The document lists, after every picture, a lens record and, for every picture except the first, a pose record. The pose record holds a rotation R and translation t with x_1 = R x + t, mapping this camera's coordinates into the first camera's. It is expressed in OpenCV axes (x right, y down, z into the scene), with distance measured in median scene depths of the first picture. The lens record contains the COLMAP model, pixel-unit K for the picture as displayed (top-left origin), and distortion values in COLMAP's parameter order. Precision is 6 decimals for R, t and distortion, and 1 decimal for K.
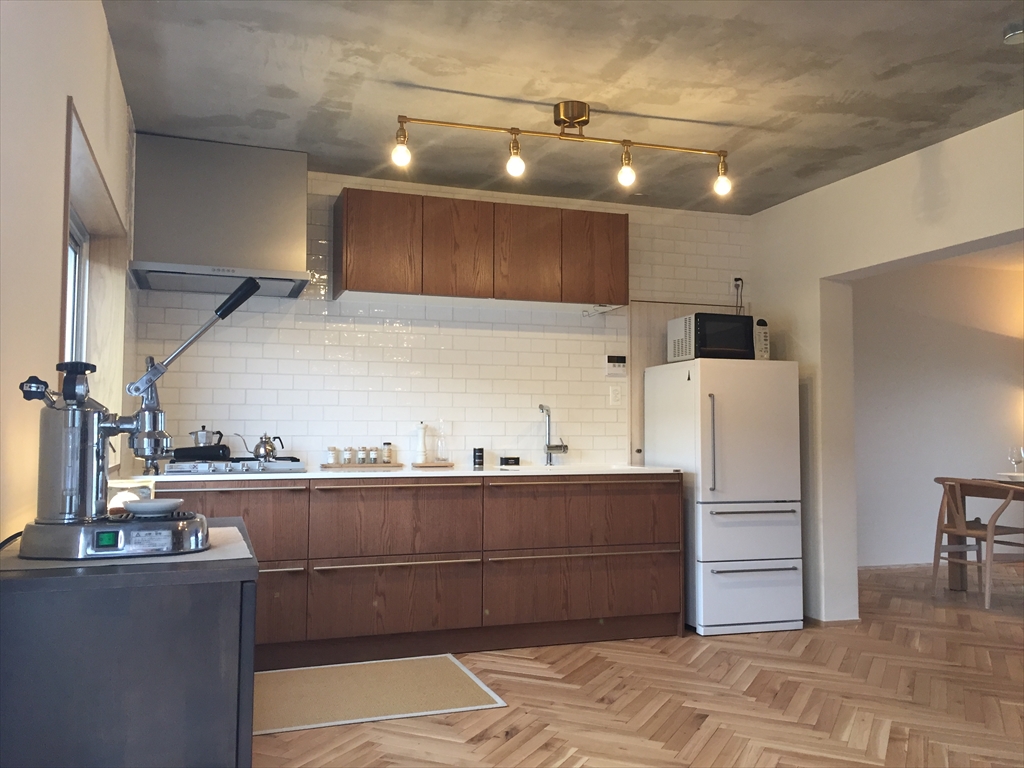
lens RADIAL K [[875.2, 0, 517.9], [0, 875.2, 386.3], [0, 0, 1]] dist [0.087026, -0.110109]
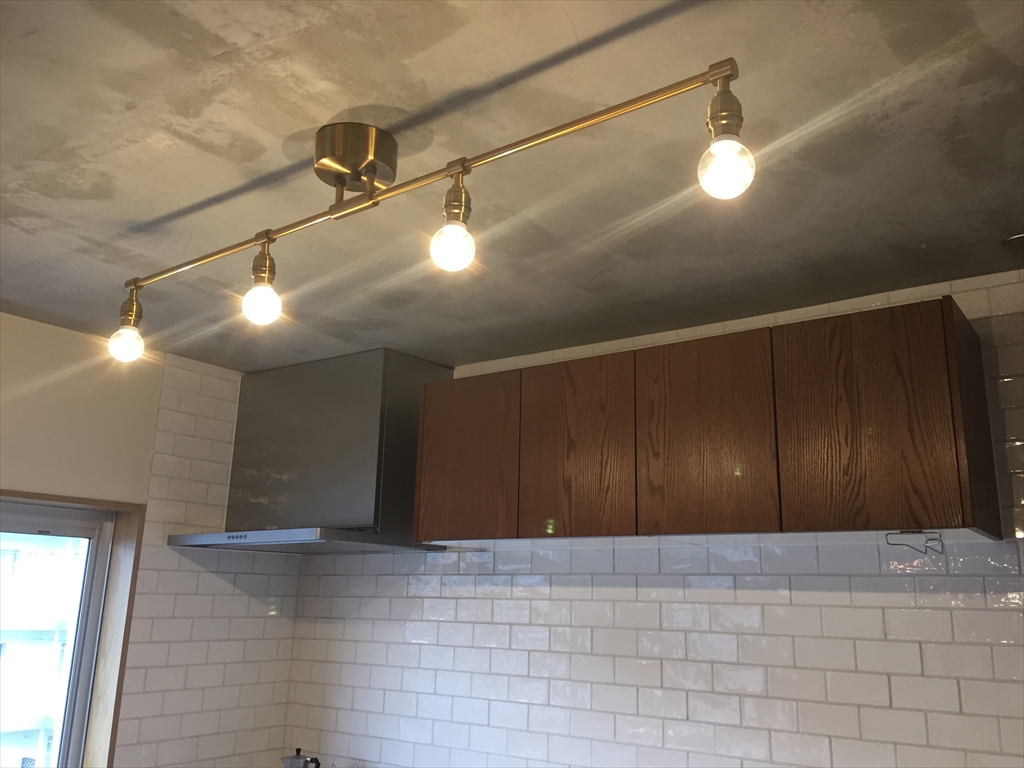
lens RADIAL K [[875.2, 0, 517.9], [0, 875.2, 386.3], [0, 0, 1]] dist [0.087026, -0.110109]
pose [[0.578177, -0.188263, -0.793895, 0.388074], [0.023823, 0.976496, -0.214215, -0.087185], [0.815564, 0.104941, 0.569072, 0.728816]]
